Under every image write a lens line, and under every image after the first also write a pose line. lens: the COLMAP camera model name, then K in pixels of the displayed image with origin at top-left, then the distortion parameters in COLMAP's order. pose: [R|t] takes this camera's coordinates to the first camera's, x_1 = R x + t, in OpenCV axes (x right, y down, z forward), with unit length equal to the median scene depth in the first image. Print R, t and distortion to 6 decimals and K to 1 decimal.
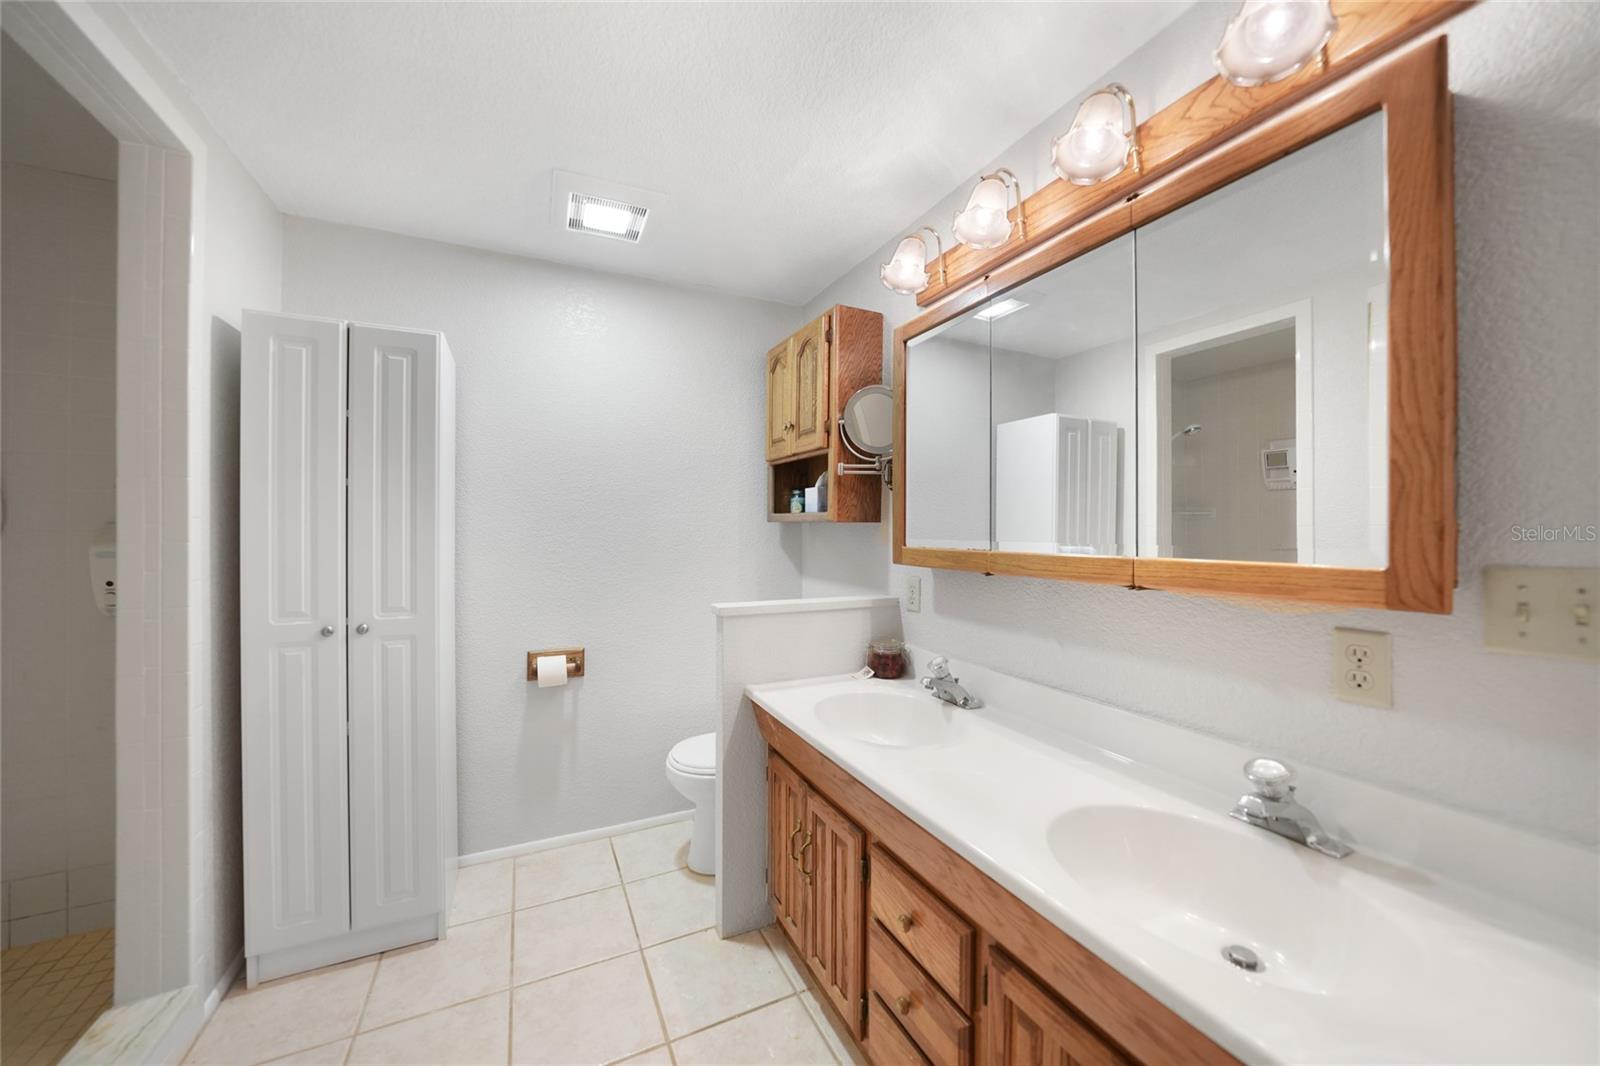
lens RADIAL K [[560.4, 0, 800.0], [0, 560.4, 533.0], [0, 0, 1]] dist [-0.018323, 0.000031]
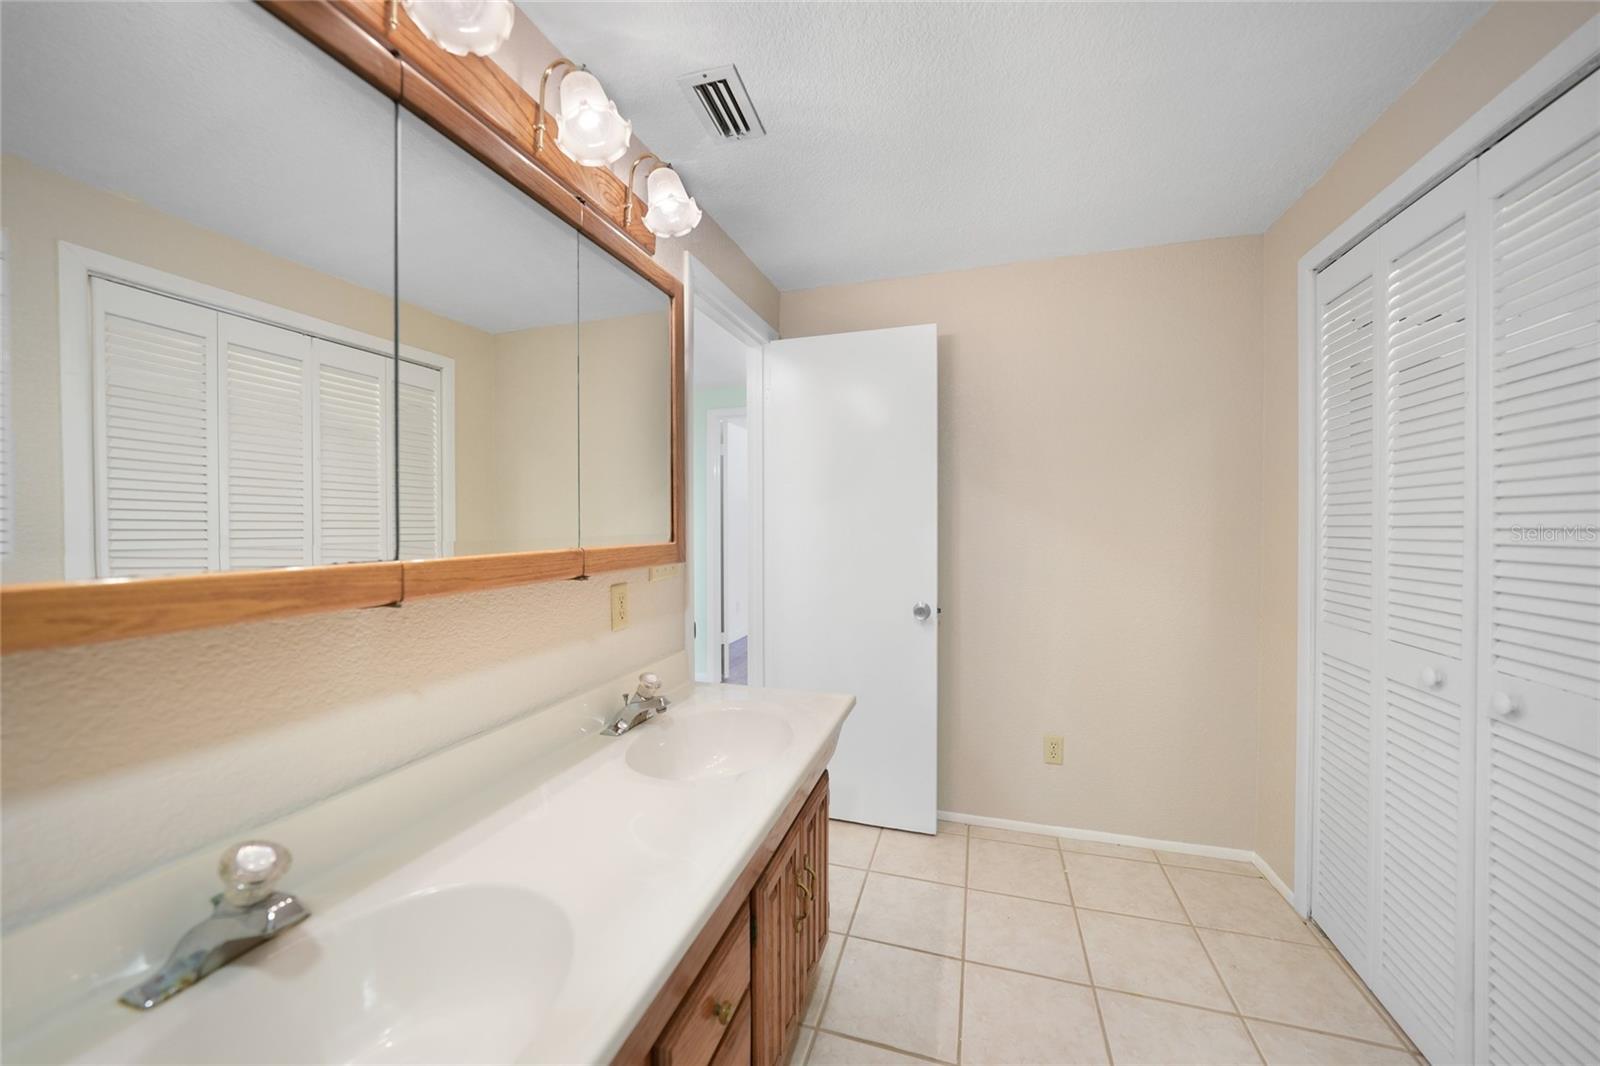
lens RADIAL K [[560.4, 0, 800.0], [0, 560.4, 533.0], [0, 0, 1]] dist [-0.018323, 0.000031]
pose [[-0.722654, -0.009851, 0.691140, -0.455278], [0.003065, 0.999843, 0.017455, -0.002778], [-0.691204, 0.014732, -0.722510, 1.618716]]
